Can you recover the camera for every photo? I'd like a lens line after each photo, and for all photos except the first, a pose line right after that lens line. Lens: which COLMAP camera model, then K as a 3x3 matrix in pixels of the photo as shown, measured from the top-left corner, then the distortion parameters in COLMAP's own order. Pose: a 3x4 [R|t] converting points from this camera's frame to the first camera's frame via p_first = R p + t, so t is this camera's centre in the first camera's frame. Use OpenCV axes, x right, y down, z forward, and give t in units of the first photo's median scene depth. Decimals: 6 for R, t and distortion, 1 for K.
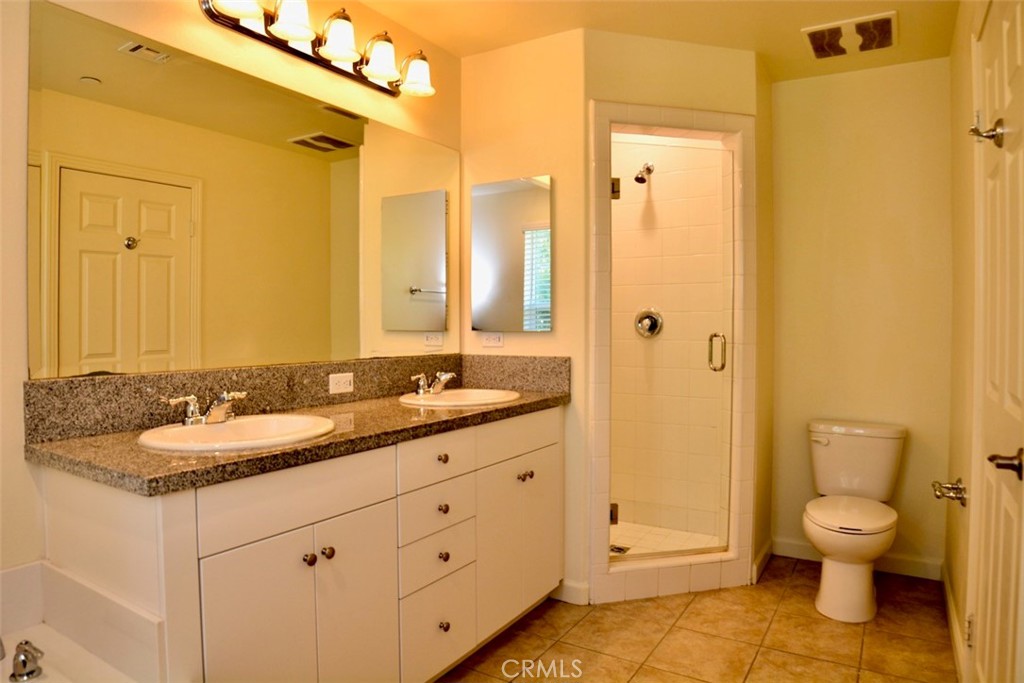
lens RADIAL K [[646.1, 0, 544.7], [0, 646.1, 328.6], [0, 0, 1]] dist [-0.039824, 0.016094]
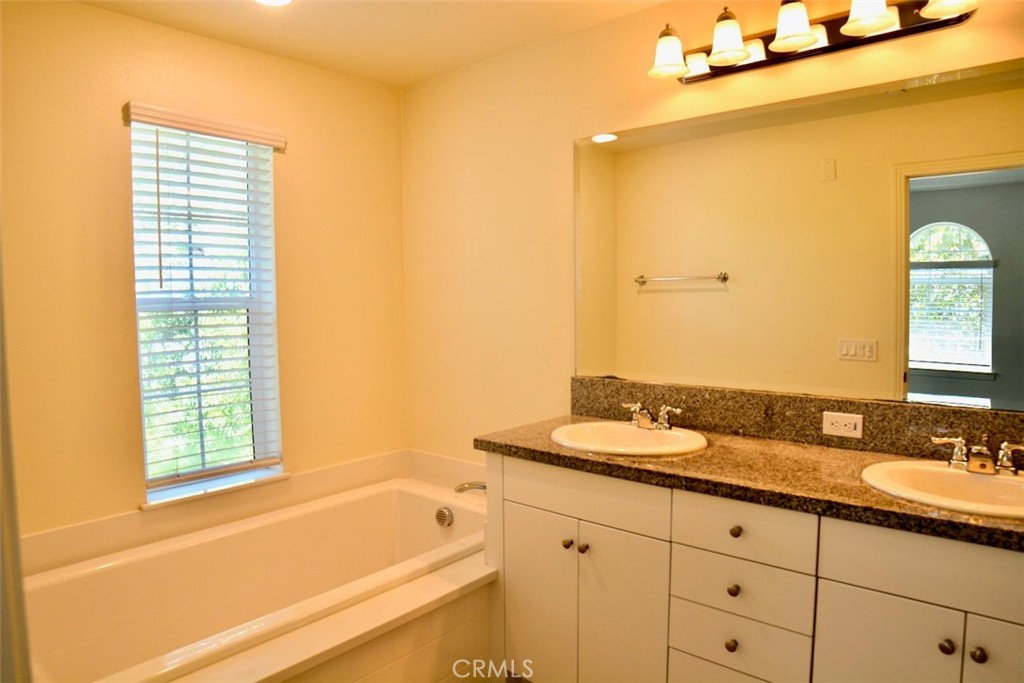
lens RADIAL K [[646.1, 0, 513.6], [0, 646.1, 338.0], [0, 0, 1]] dist [-0.039824, 0.016094]
pose [[-0.158638, 0.057309, -0.985672, 0.655278], [-0.001965, 0.998294, 0.058359, -0.087490], [0.987335, 0.011195, -0.158255, 0.814424]]
